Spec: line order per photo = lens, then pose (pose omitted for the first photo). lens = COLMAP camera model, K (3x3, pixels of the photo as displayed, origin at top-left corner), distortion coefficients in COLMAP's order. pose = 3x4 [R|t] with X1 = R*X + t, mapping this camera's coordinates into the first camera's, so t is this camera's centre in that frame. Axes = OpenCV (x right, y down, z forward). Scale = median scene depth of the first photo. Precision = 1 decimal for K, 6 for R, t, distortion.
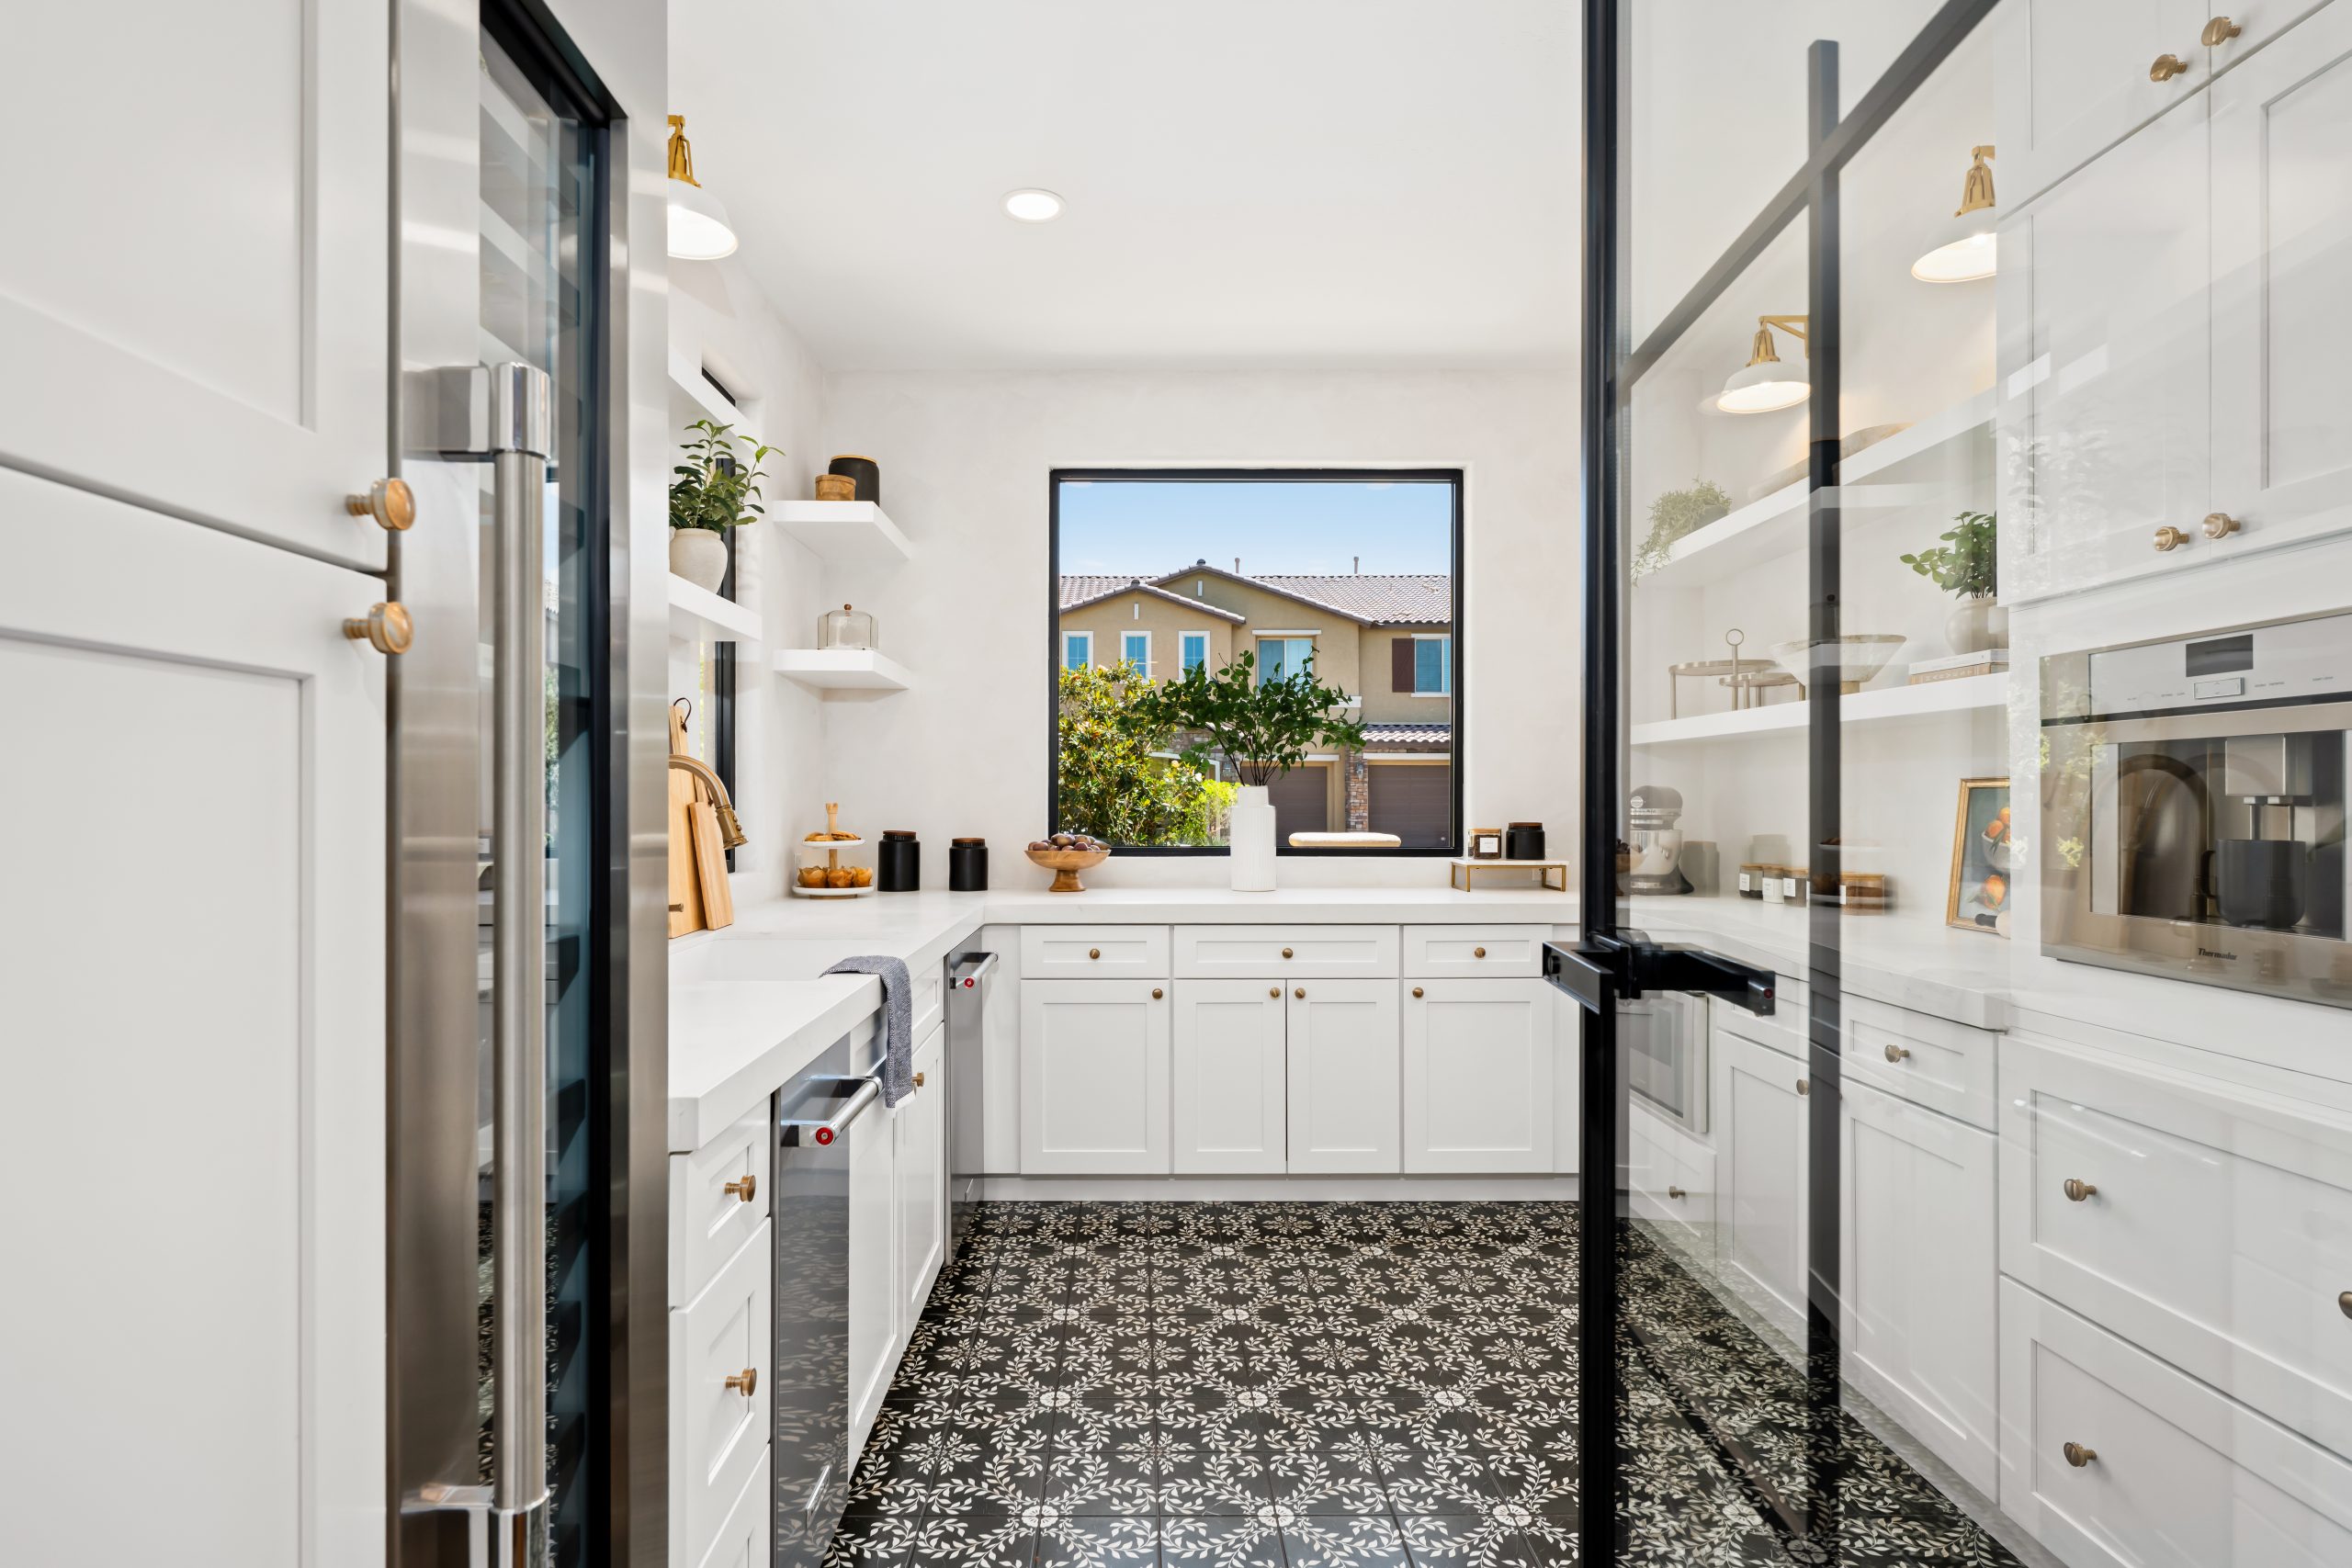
lens RADIAL K [[1191.3, 0, 1173.4], [0, 1191.3, 790.0], [0, 0, 1]] dist [-0.004090, 0.001489]
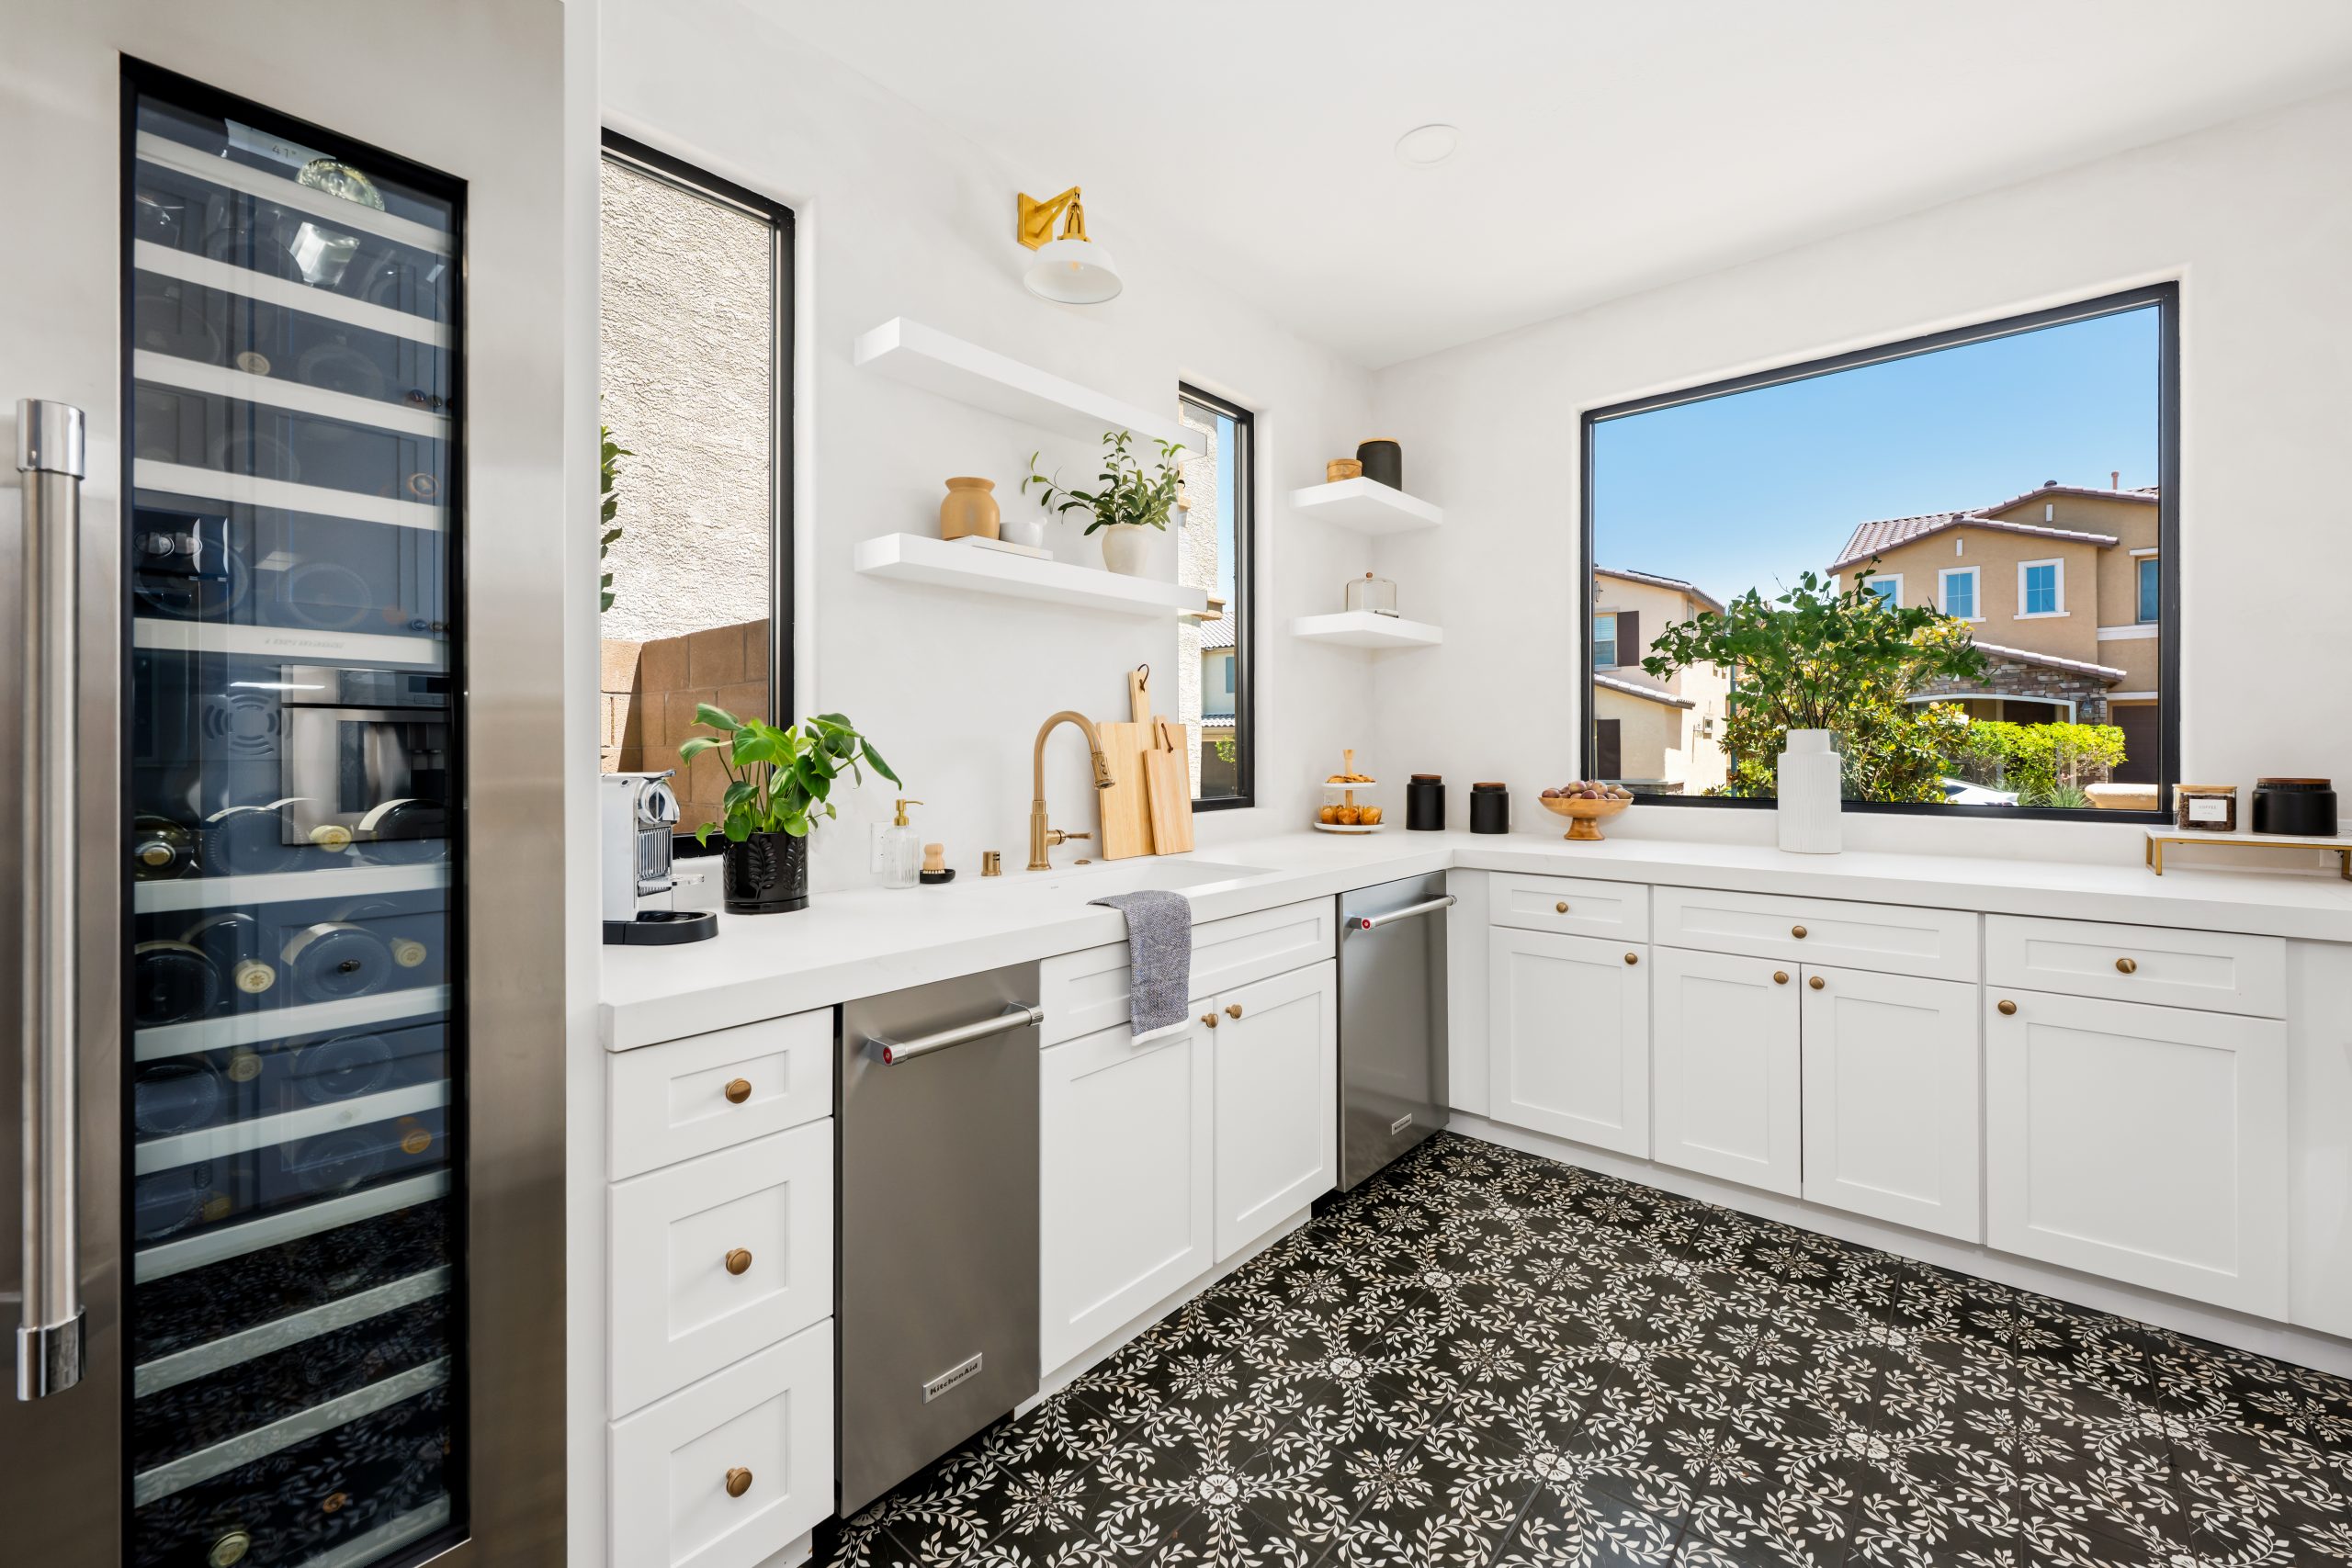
lens RADIAL K [[964.9, 0, 1197.9], [0, 964.9, 738.7], [0, 0, 1]] dist [-0.003333, 0.000933]
pose [[0.755116, -0.007403, -0.655550, 0.191814], [0.008205, 0.999965, -0.001841, 0.000988], [0.655540, -0.003989, 0.755150, 0.195381]]
